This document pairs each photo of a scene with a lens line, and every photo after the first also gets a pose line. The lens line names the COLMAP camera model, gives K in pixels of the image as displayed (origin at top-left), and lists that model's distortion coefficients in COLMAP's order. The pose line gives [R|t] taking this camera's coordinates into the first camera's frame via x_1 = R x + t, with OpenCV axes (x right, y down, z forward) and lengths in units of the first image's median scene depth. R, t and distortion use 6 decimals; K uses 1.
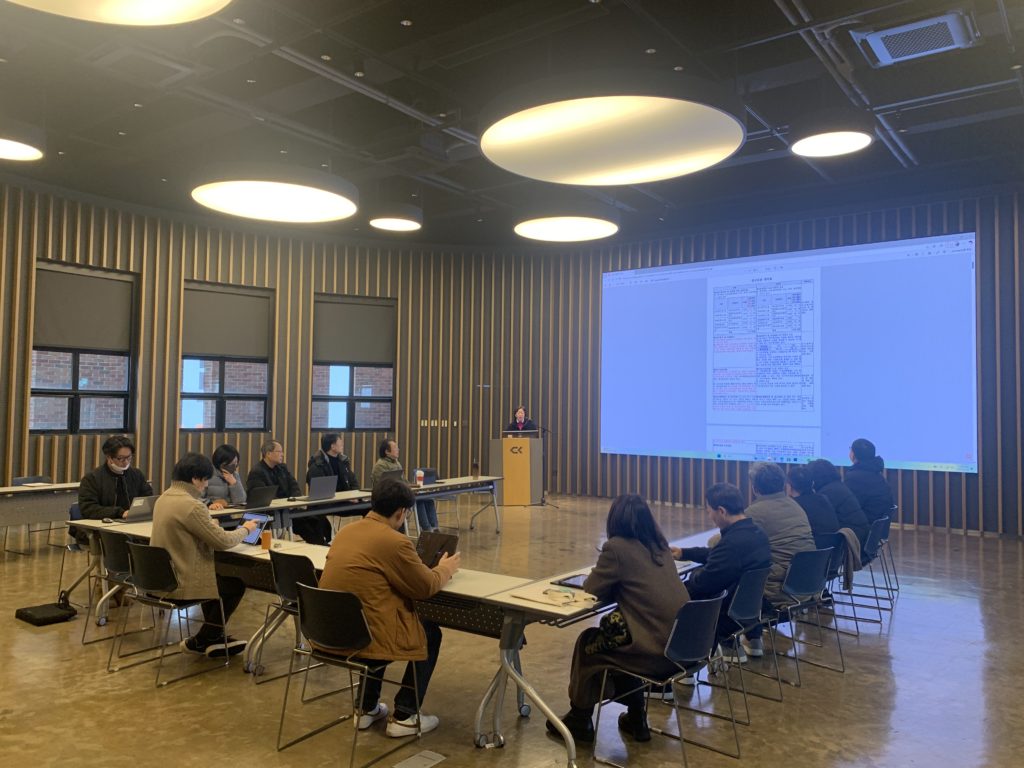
lens RADIAL K [[780.4, 0, 513.6], [0, 780.4, 381.6], [0, 0, 1]] dist [0.035396, -0.031682]
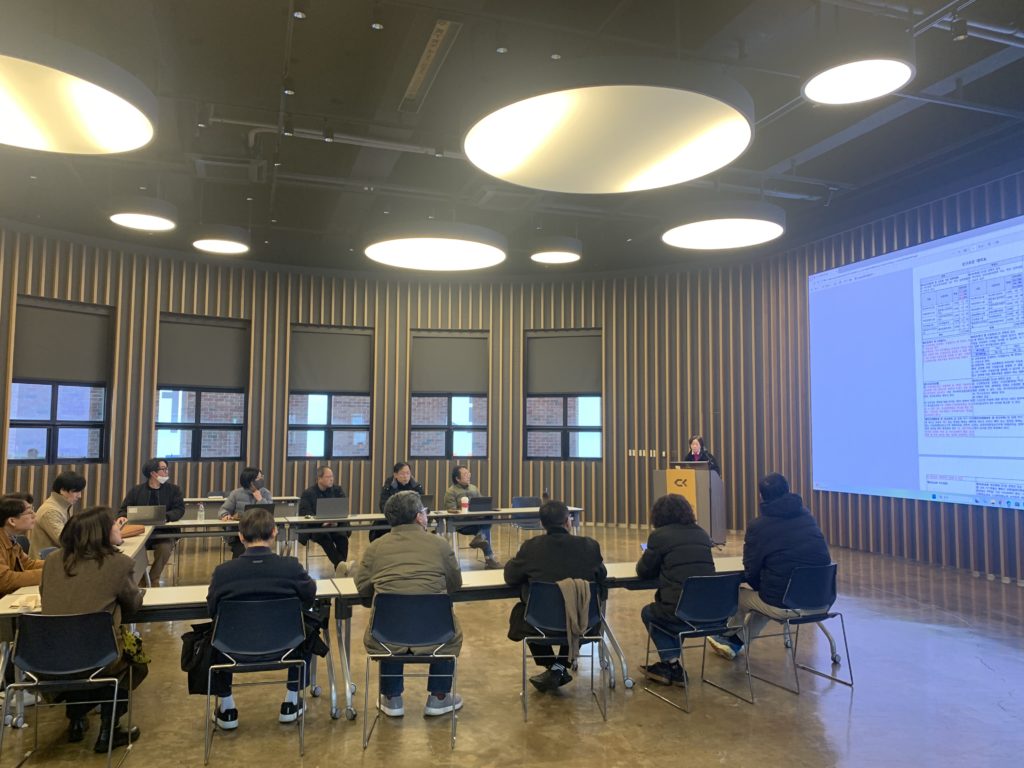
lens RADIAL K [[780.4, 0, 514.5], [0, 780.4, 381.1], [0, 0, 1]] dist [0.035396, -0.031682]
pose [[0.821667, -0.049291, -0.567833, 0.421427], [0.025534, 0.998437, -0.049722, 0.011302], [0.569396, 0.026356, 0.821641, 0.150853]]
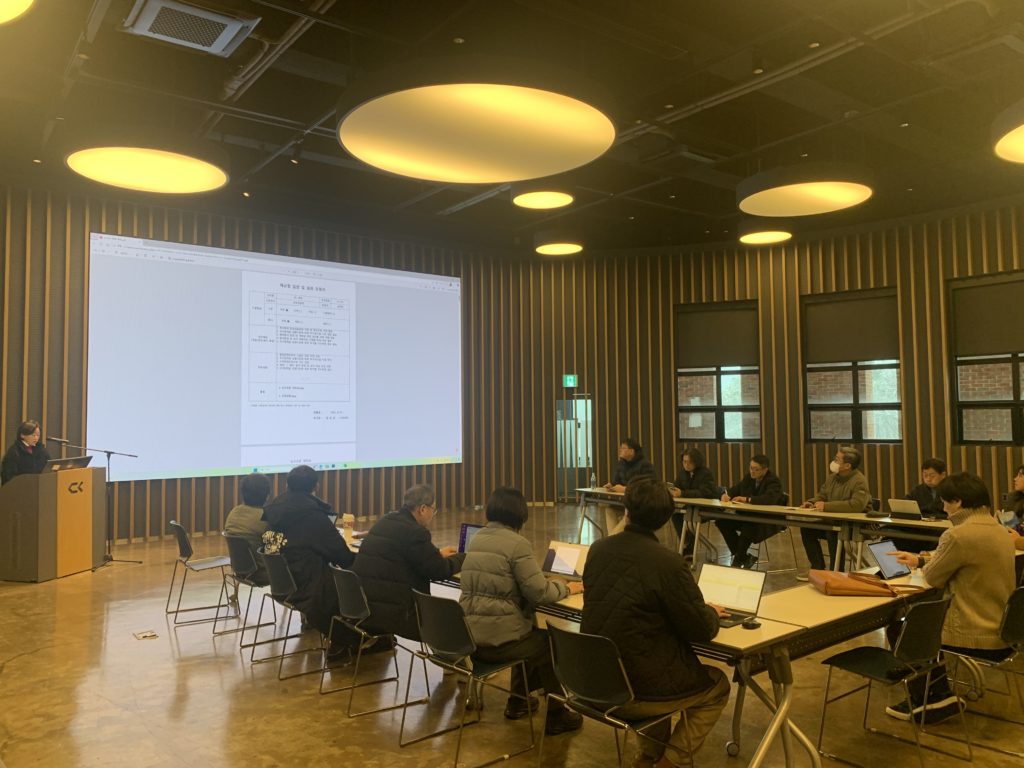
lens RADIAL K [[780.4, 0, 502.7], [0, 780.4, 383.8], [0, 0, 1]] dist [0.035396, -0.031682]
pose [[0.283394, 0.025179, 0.958673, -0.600025], [-0.018910, 0.999608, -0.020664, 0.010104], [-0.958817, -0.012273, 0.283759, 0.543691]]
